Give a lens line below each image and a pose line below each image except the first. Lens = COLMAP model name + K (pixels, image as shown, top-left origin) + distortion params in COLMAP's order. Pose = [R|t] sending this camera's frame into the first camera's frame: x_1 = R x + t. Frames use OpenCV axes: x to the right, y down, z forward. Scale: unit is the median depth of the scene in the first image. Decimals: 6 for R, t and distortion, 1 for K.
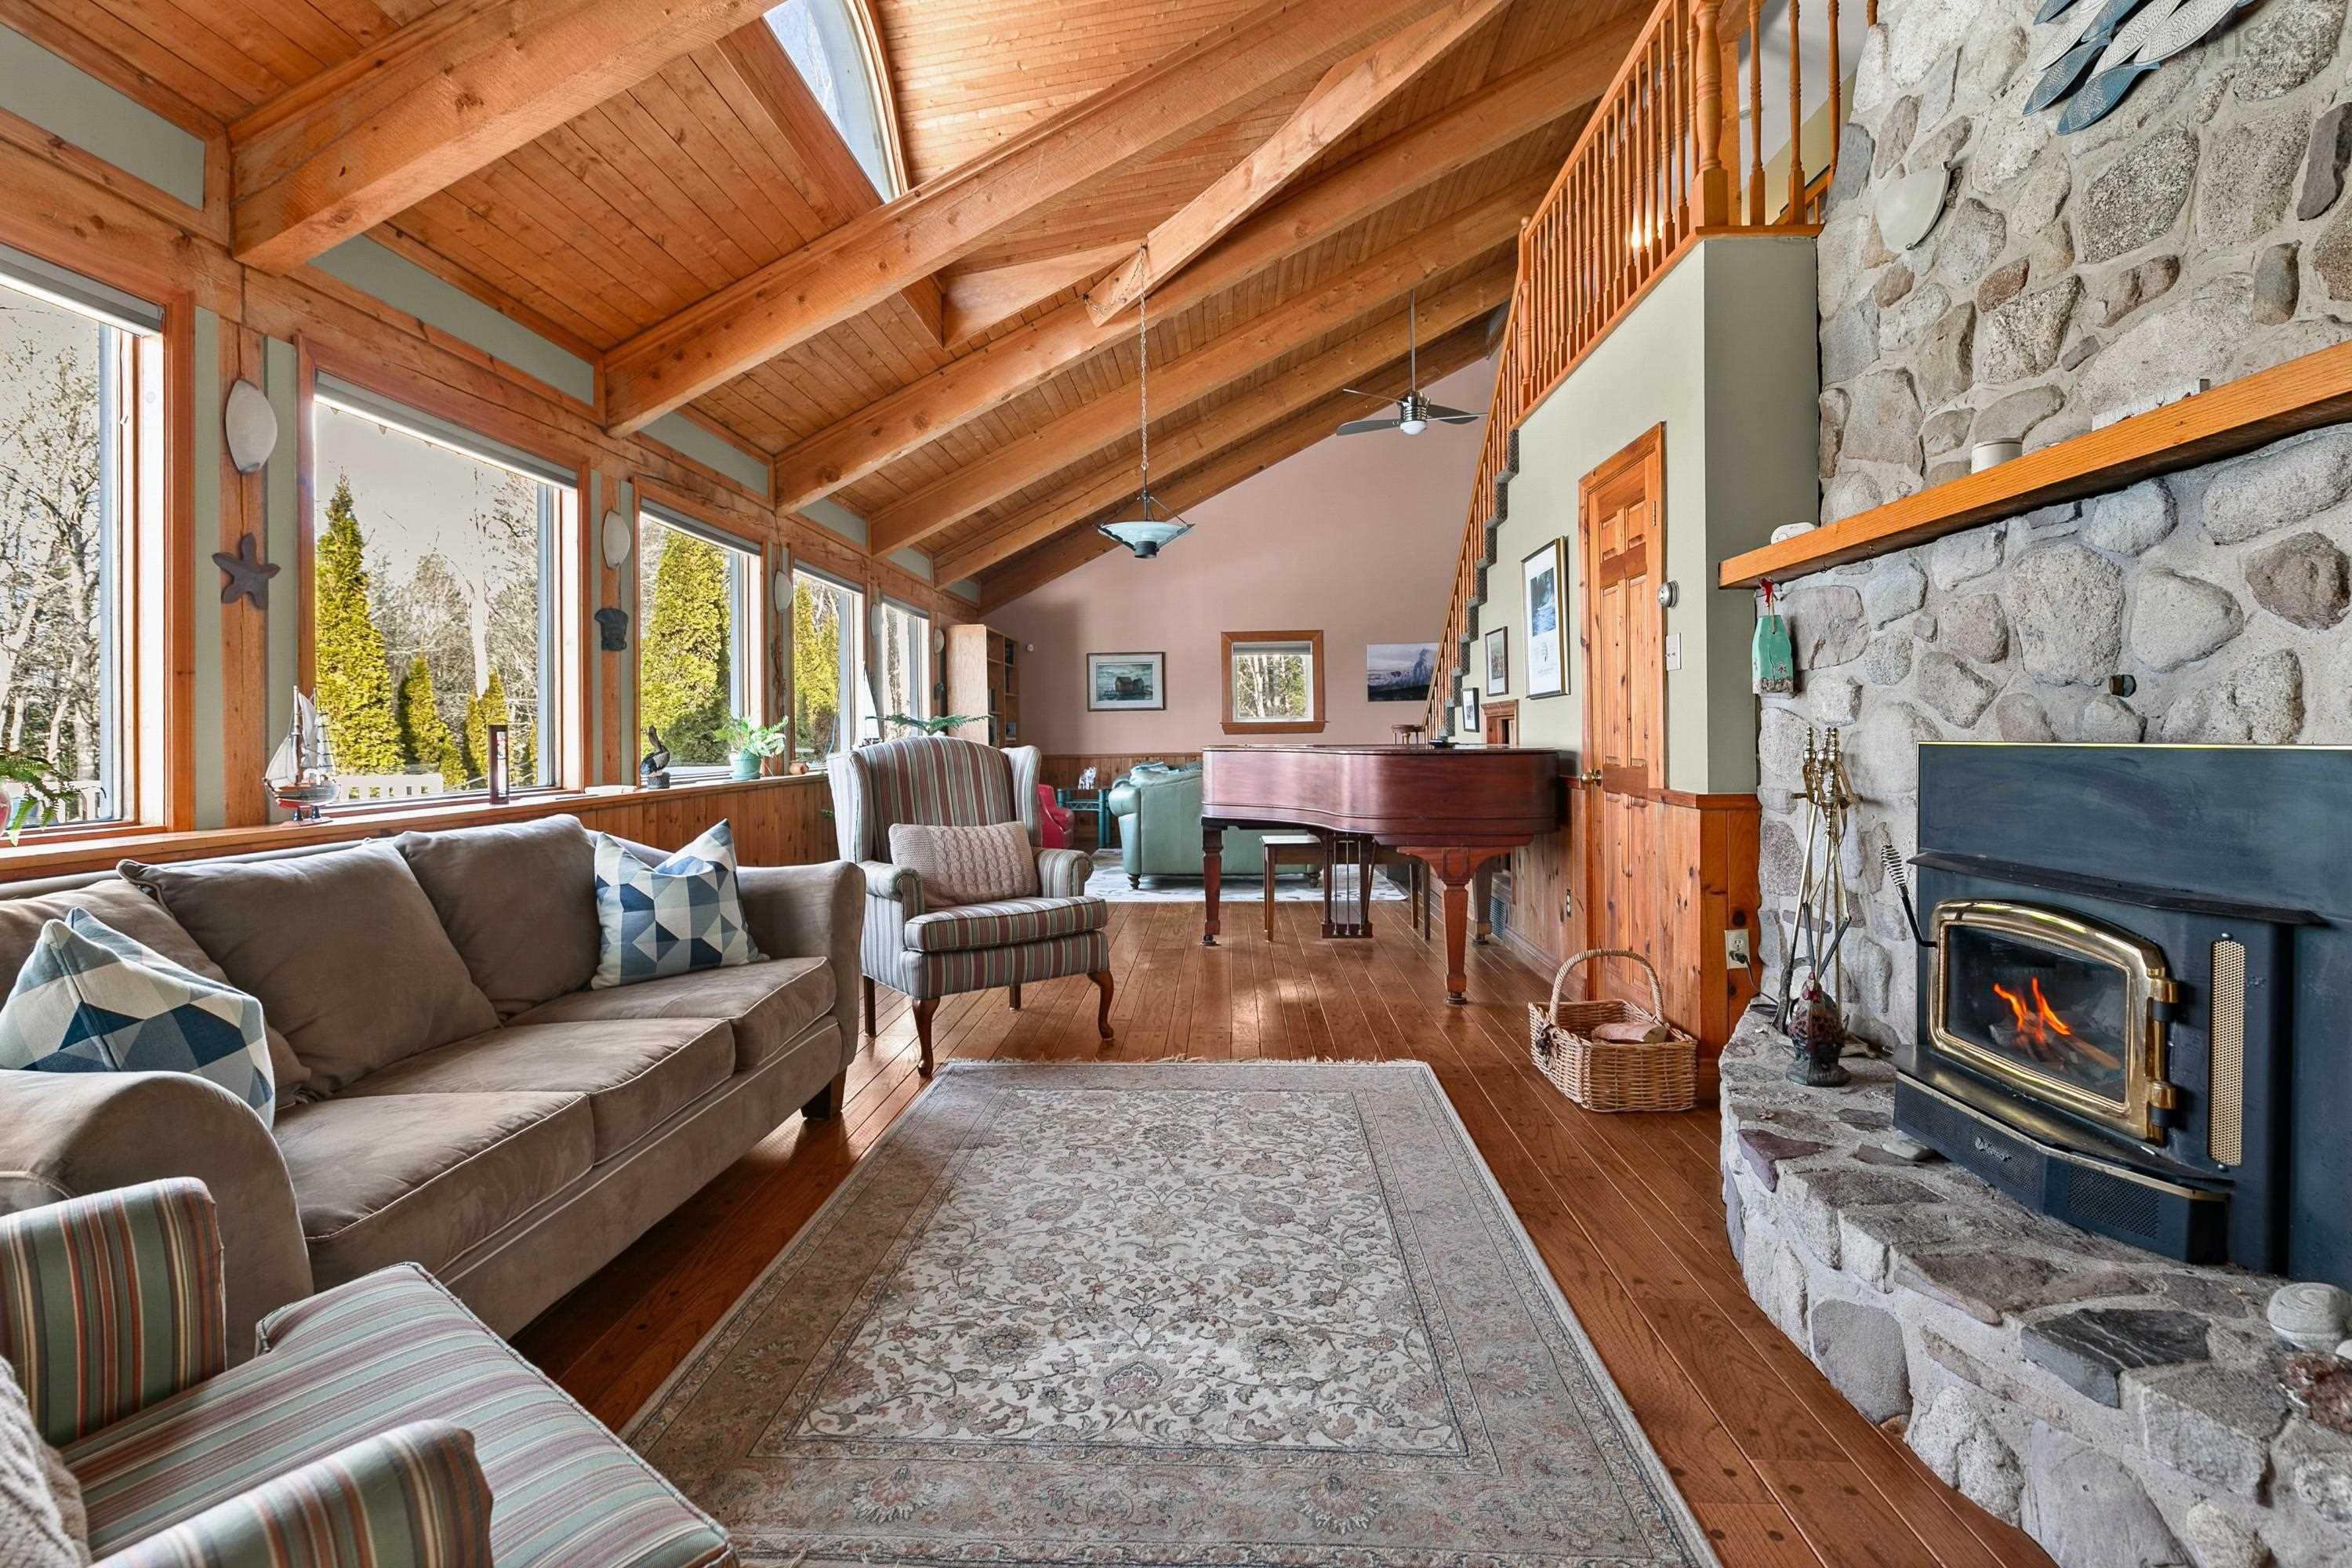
lens RADIAL K [[1106.6, 0, 1185.5], [0, 1106.6, 723.2], [0, 0, 1]] dist [-0.003119, 0.000111]
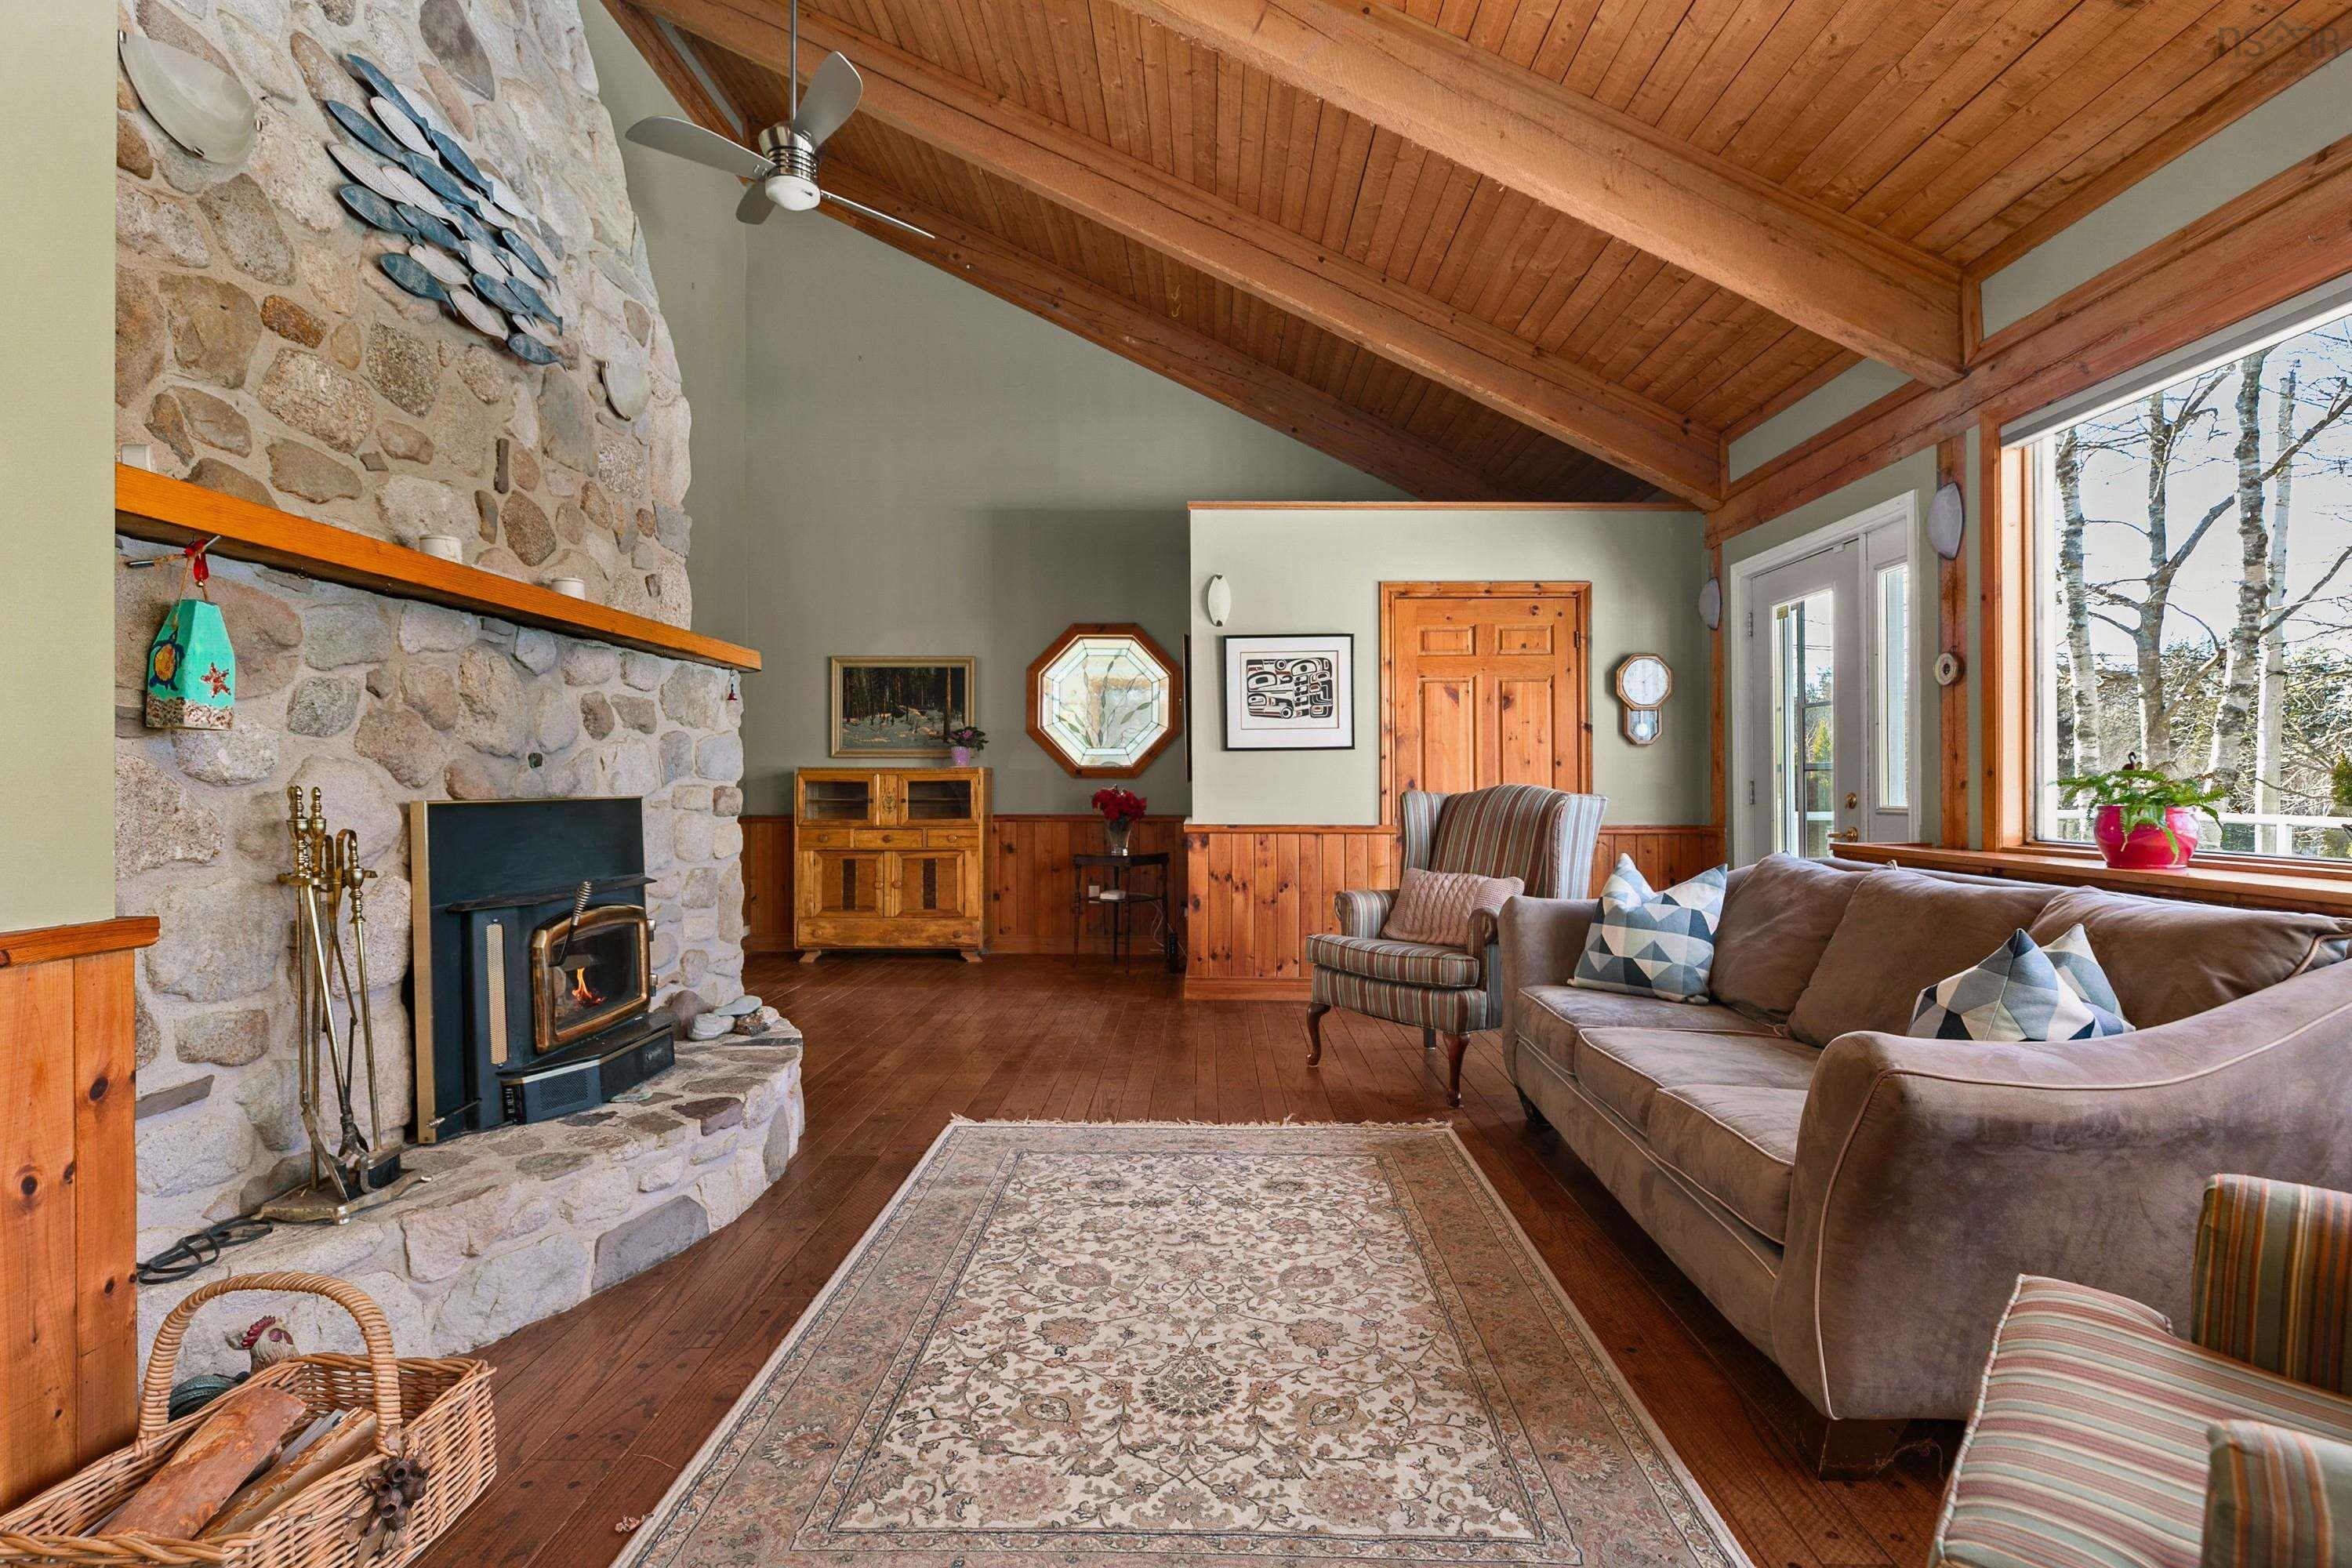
lens RADIAL K [[1172.7, 0, 1229.2], [0, 1172.7, 762.3], [0, 0, 1]] dist [-0.003972, -0.000001]
pose [[-0.997949, 0.012386, -0.062806, 0.003871], [0.013986, 0.999587, -0.025101, 0.013045], [0.062469, -0.025928, -0.997710, 1.505149]]
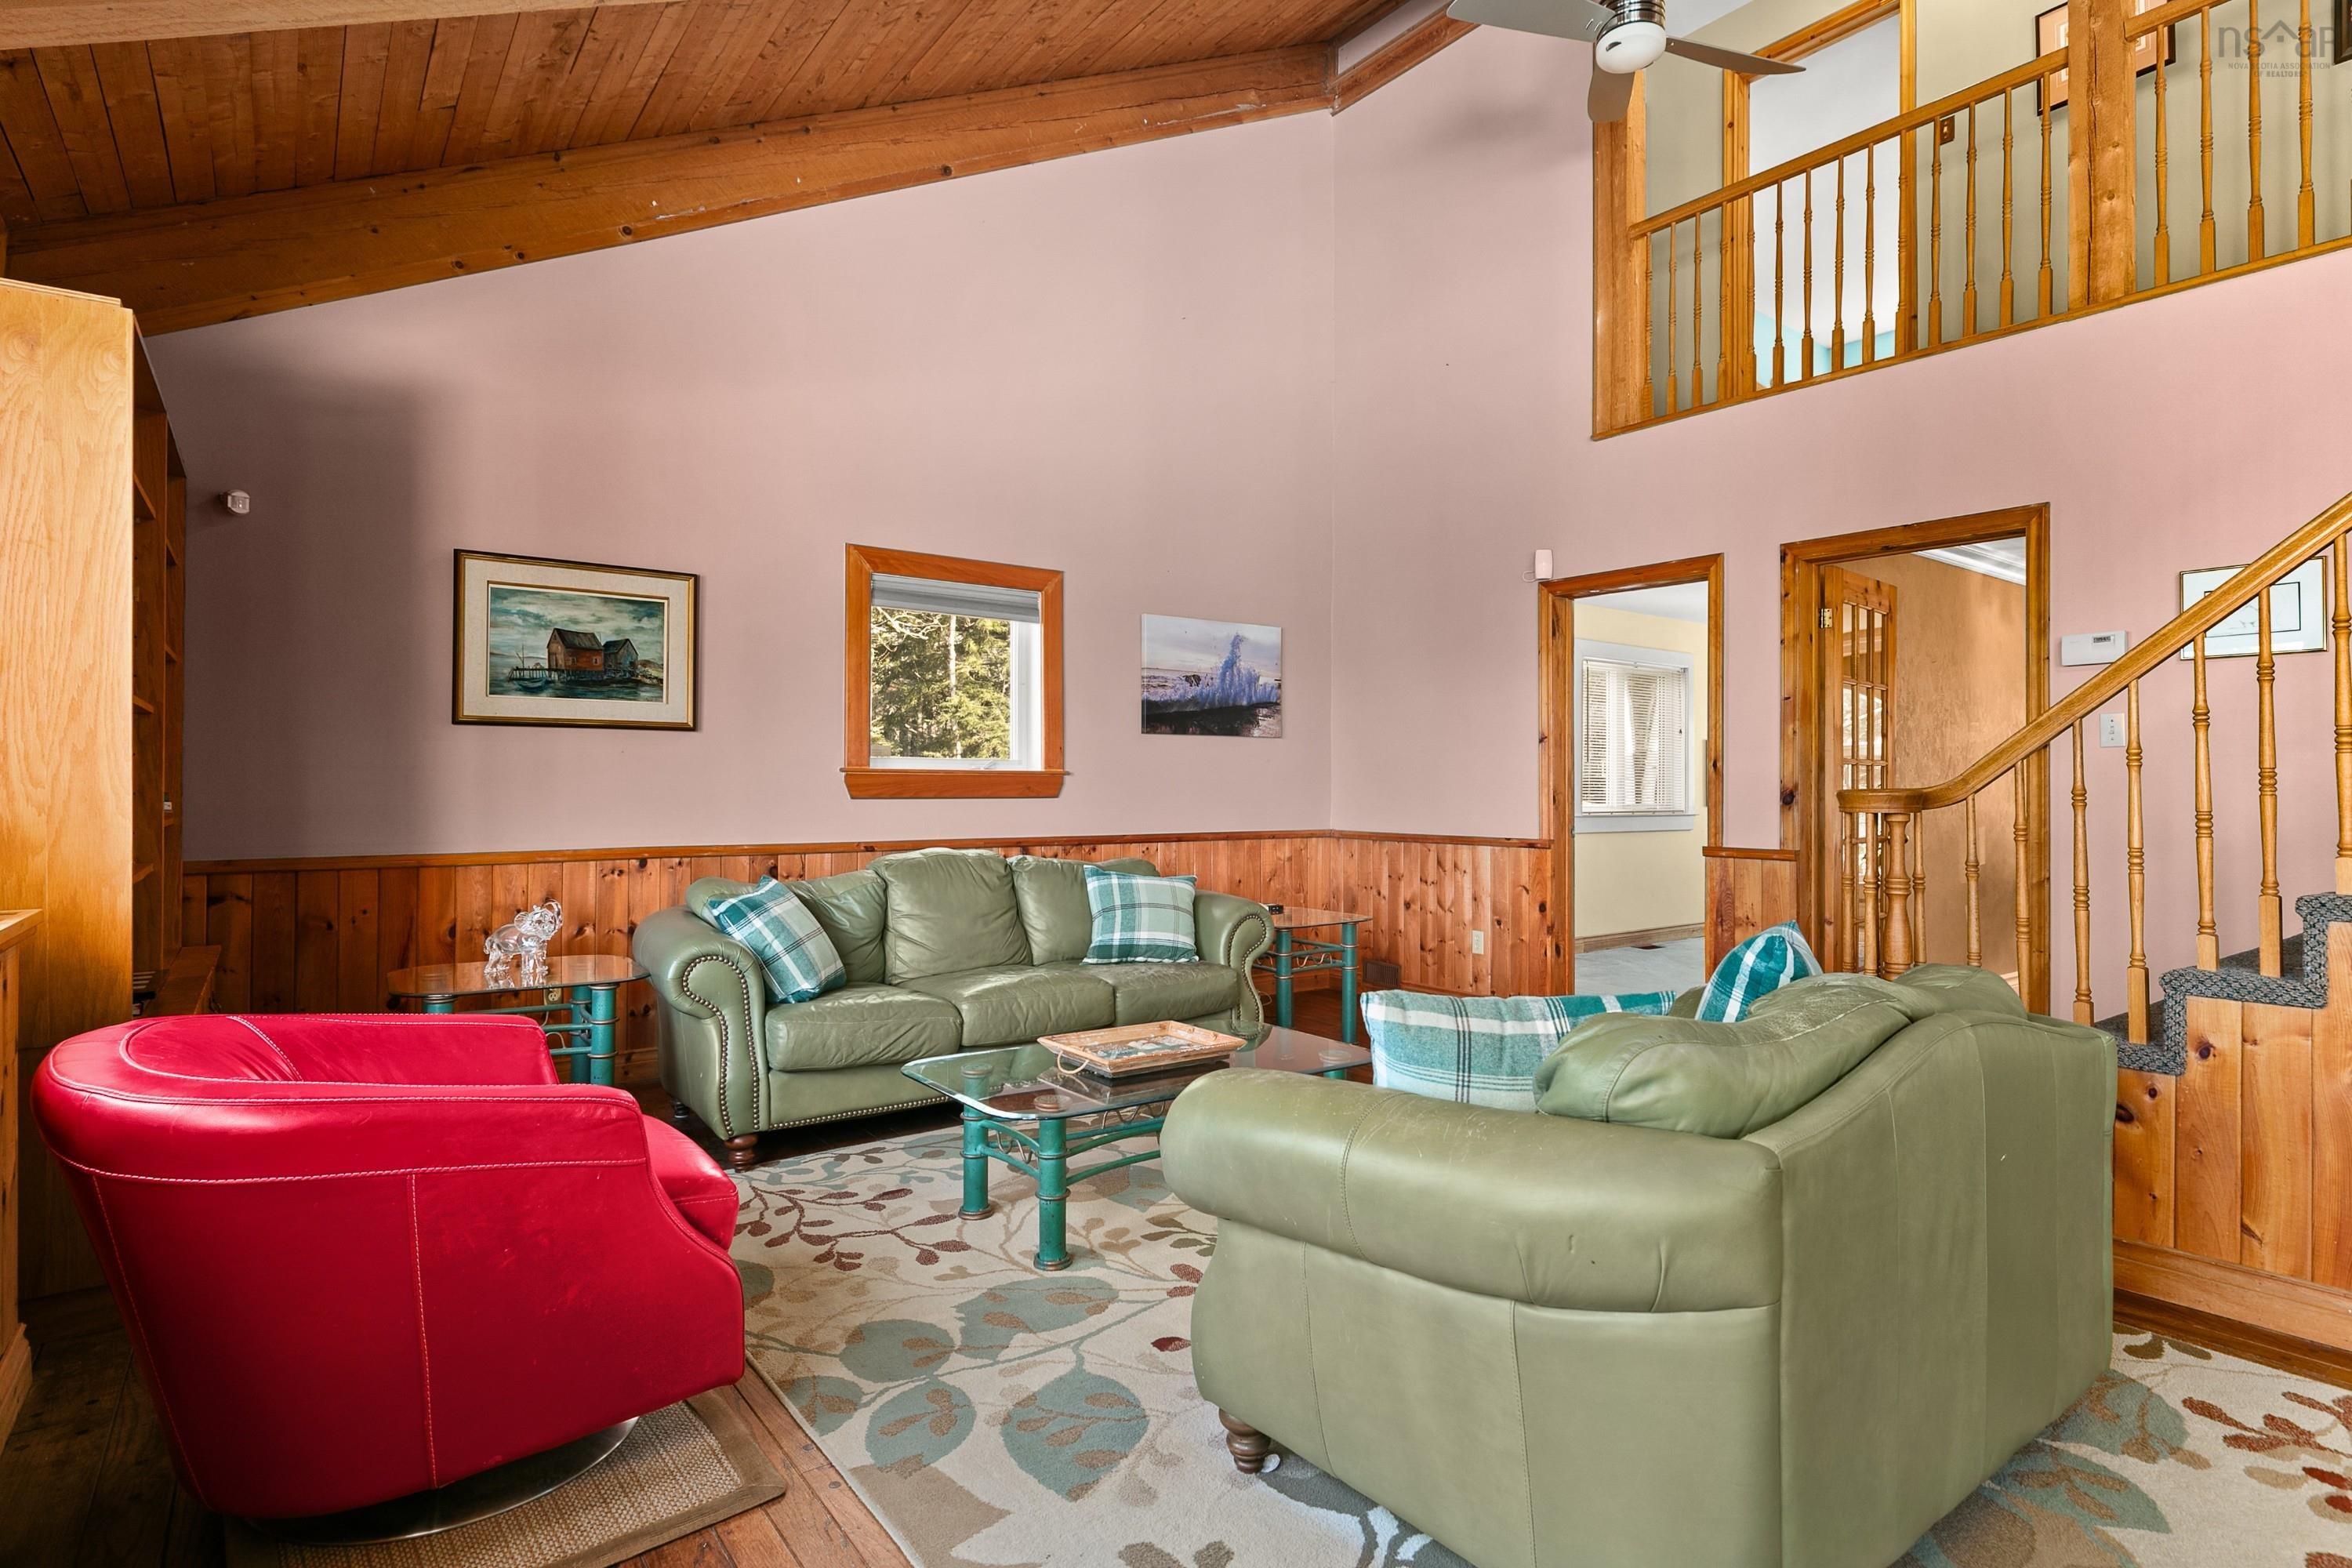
lens RADIAL K [[1172.7, 0, 1157.2], [0, 1172.7, 774.3], [0, 0, 1]] dist [-0.003972, -0.000001]
pose [[0.760603, 0.024201, 0.648766, -0.551007], [-0.022828, 0.999684, -0.010528, 0.011938], [-0.648816, -0.006803, 0.760915, 2.125268]]
